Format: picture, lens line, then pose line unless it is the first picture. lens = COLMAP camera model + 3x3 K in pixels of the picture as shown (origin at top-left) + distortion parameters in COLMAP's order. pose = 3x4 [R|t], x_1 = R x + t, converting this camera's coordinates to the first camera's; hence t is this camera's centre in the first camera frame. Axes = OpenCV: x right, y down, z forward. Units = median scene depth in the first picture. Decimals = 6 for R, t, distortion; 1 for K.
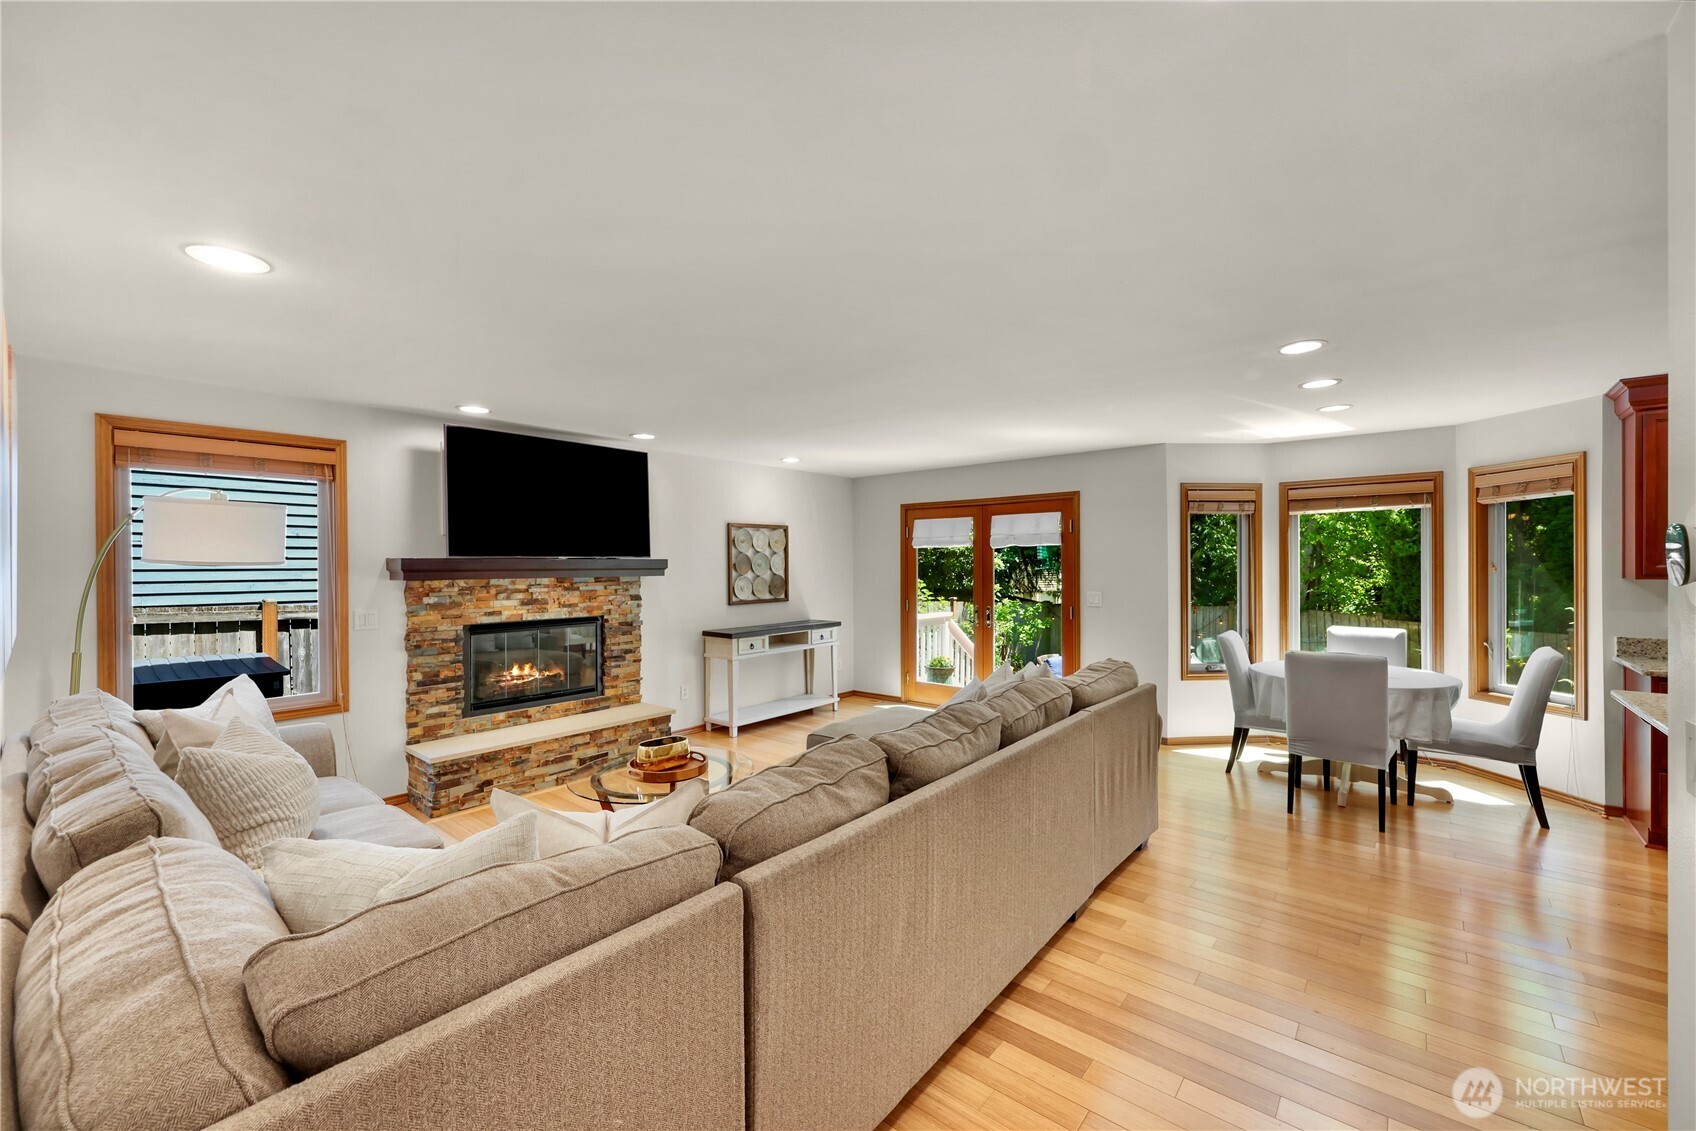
lens RADIAL K [[673.5, 0, 846.0], [0, 673.5, 566.3], [0, 0, 1]] dist [0.000316, 0.000155]
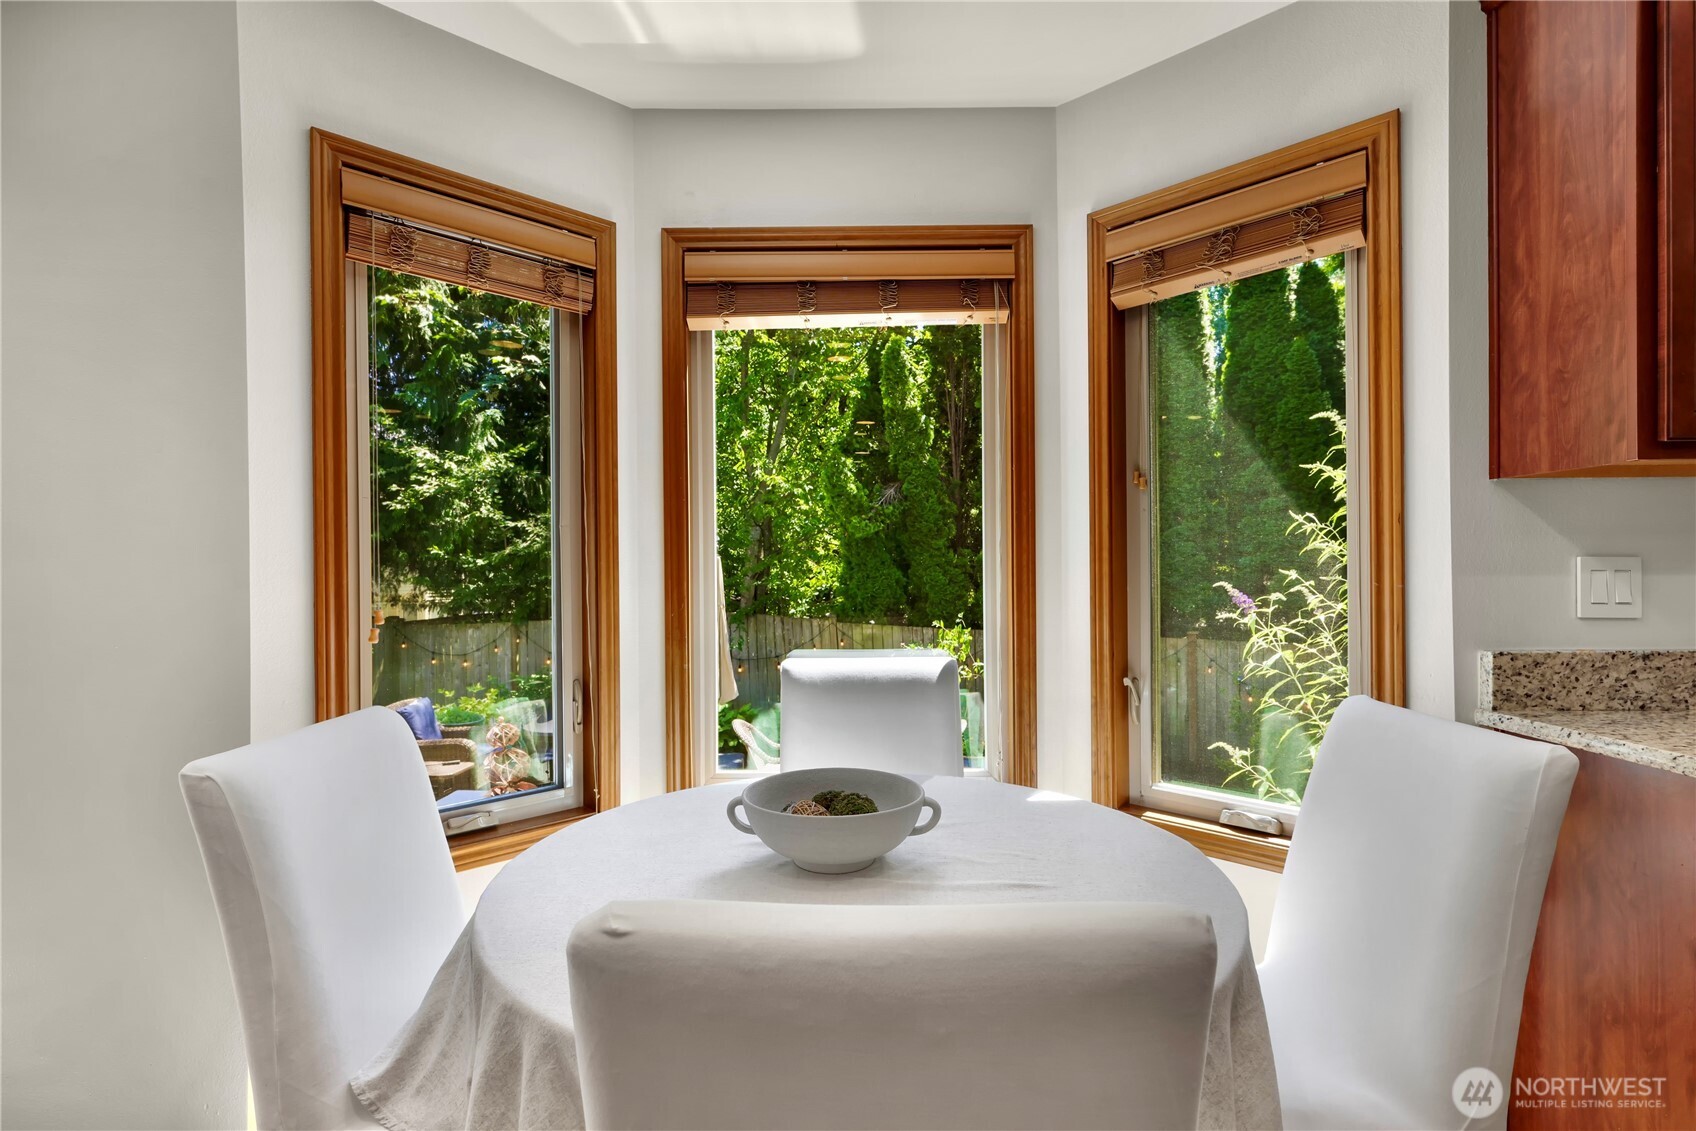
lens RADIAL K [[814.1, 0, 837.2], [0, 814.1, 569.2], [0, 0, 1]] dist [0.000569, 0.000028]
pose [[0.768581, -0.003708, 0.639742, 0.459818], [0.006586, 0.999976, -0.002117, 0.045203], [-0.639719, 0.005840, 0.768587, 0.647786]]
